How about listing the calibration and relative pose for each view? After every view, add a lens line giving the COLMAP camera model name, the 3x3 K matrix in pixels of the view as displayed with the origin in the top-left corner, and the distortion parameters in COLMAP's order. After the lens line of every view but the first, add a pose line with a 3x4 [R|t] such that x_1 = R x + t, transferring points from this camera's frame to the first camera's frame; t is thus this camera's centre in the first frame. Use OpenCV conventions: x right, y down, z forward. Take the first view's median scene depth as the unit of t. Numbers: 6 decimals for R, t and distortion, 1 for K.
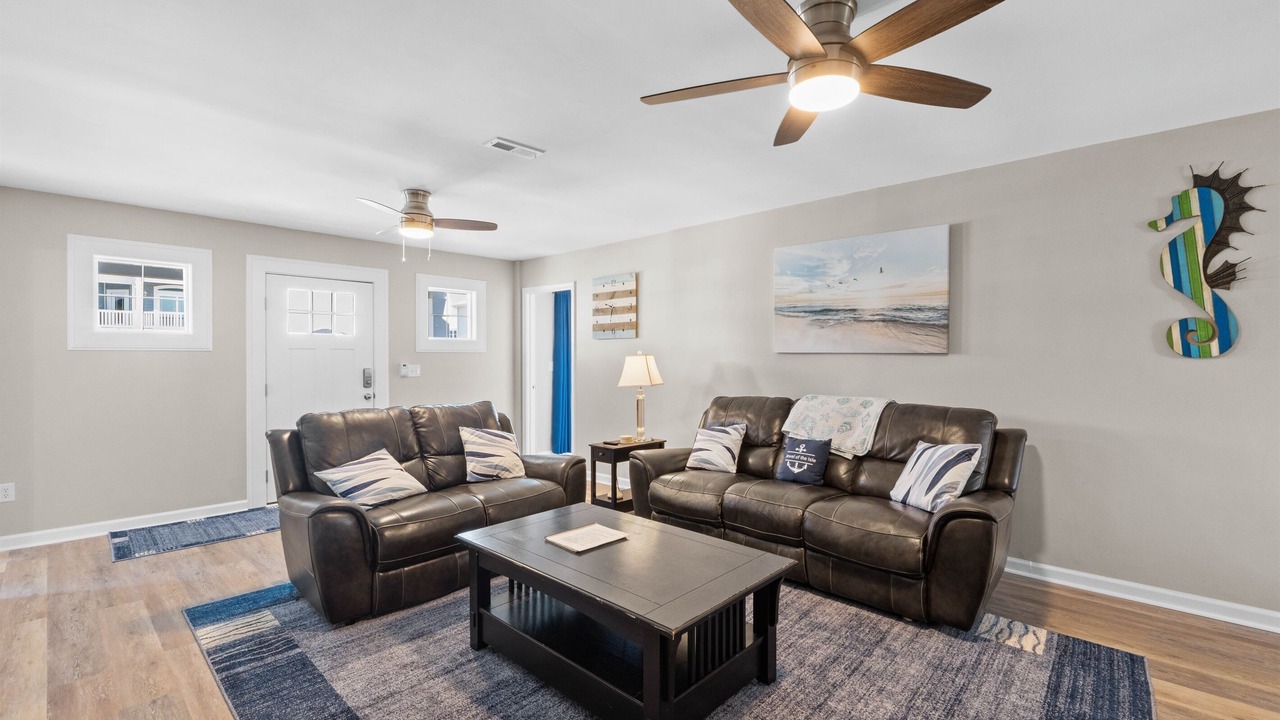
lens RADIAL K [[555.3, 0, 641.7], [0, 555.3, 356.3], [0, 0, 1]] dist [-0.001547, -0.000148]
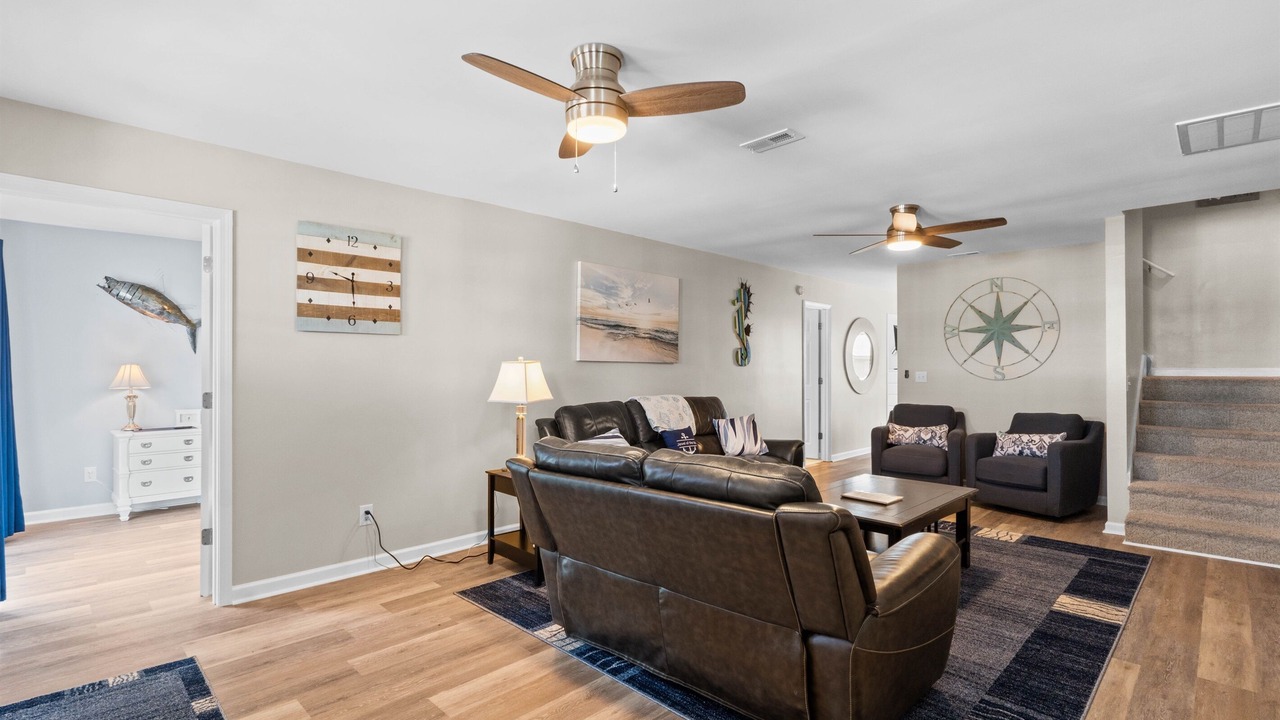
lens RADIAL K [[609.9, 0, 640.0], [0, 609.9, 360.0], [0, 0, 1]] dist [-0.002254, -0.000864]
pose [[0.023745, 0.013505, 0.999627, -1.115109], [-0.002659, 0.999906, -0.013446, 0.009217], [-0.999715, -0.002339, 0.023778, 1.057483]]
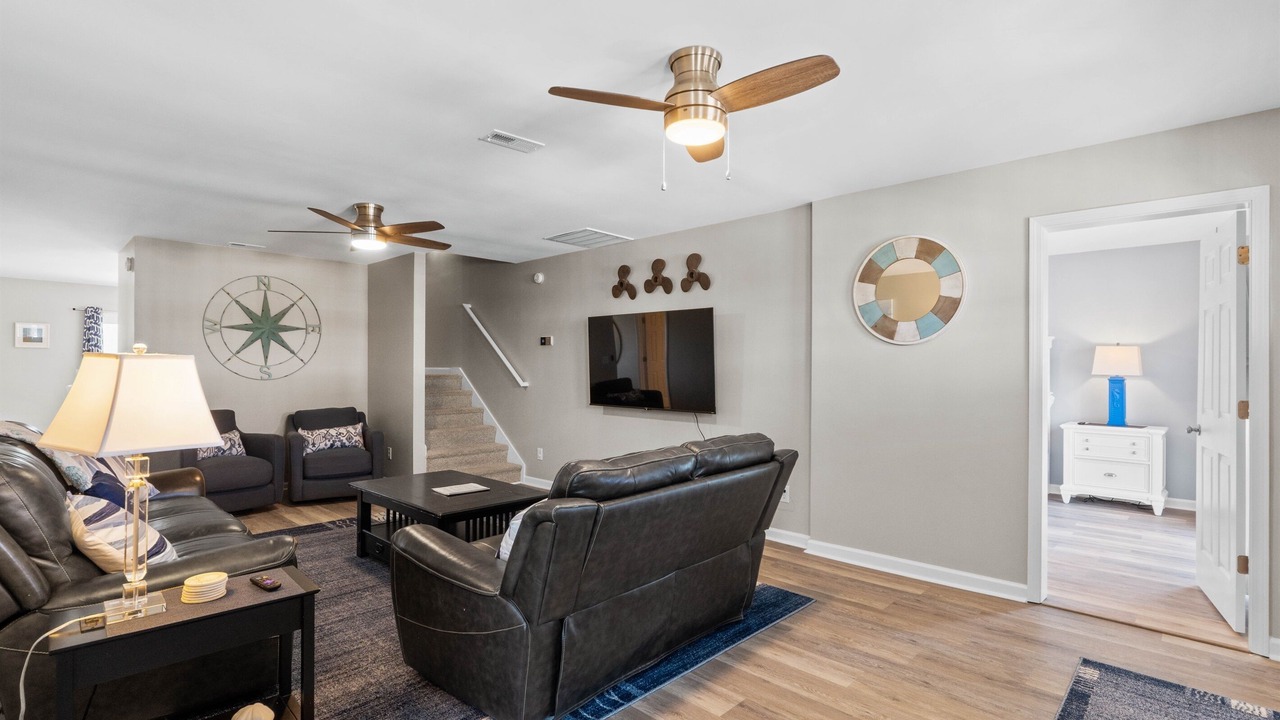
lens RADIAL K [[597.7, 0, 639.2], [0, 597.7, 365.3], [0, 0, 1]] dist [0.000335, 0.000020]
pose [[-0.999989, -0.001983, 0.004344, -0.397755], [-0.002005, 0.999985, -0.005086, 0.005999], [-0.004334, -0.005095, -0.999978, 1.769573]]
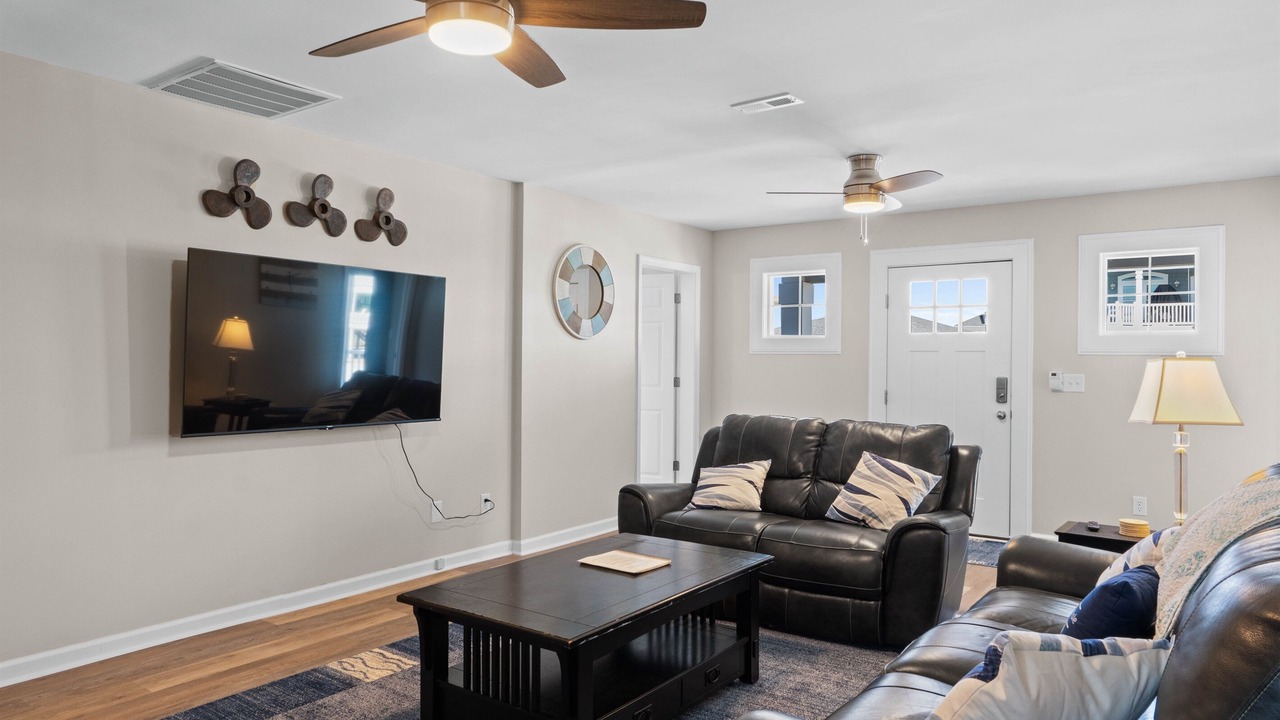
lens RADIAL K [[817.5, 0, 640.2], [0, 817.5, 355.3], [0, 0, 1]] dist [-0.002704, -0.000505]
pose [[0.130495, -0.002437, -0.991446, 0.821122], [-0.009507, 0.999948, -0.003709, 0.001154], [0.991403, 0.009909, 0.130465, 0.589942]]
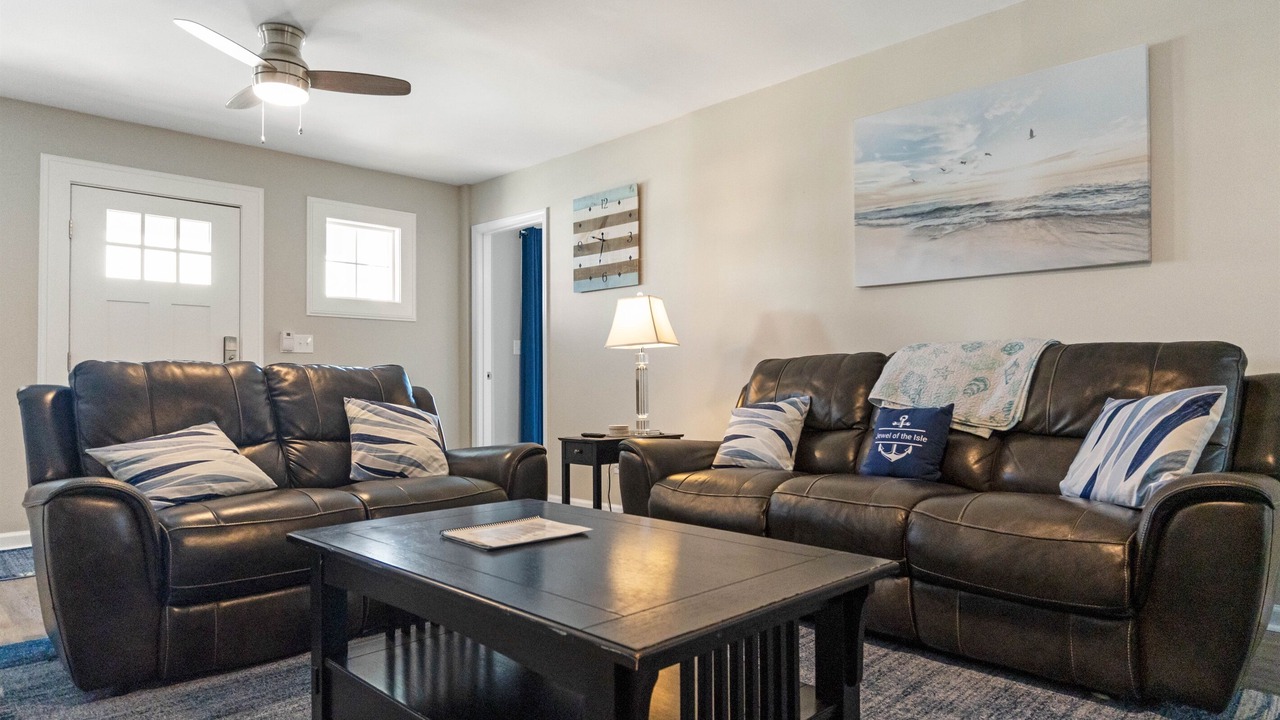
lens RADIAL K [[784.8, 0, 640.0], [0, 784.8, 360.0], [0, 0, 1]] dist [0.000525, -0.000638]
pose [[0.999194, -0.006304, -0.039638, 0.040492], [0.005189, 0.999590, -0.028153, 0.121057], [0.039799, 0.027925, 0.998817, 0.146060]]
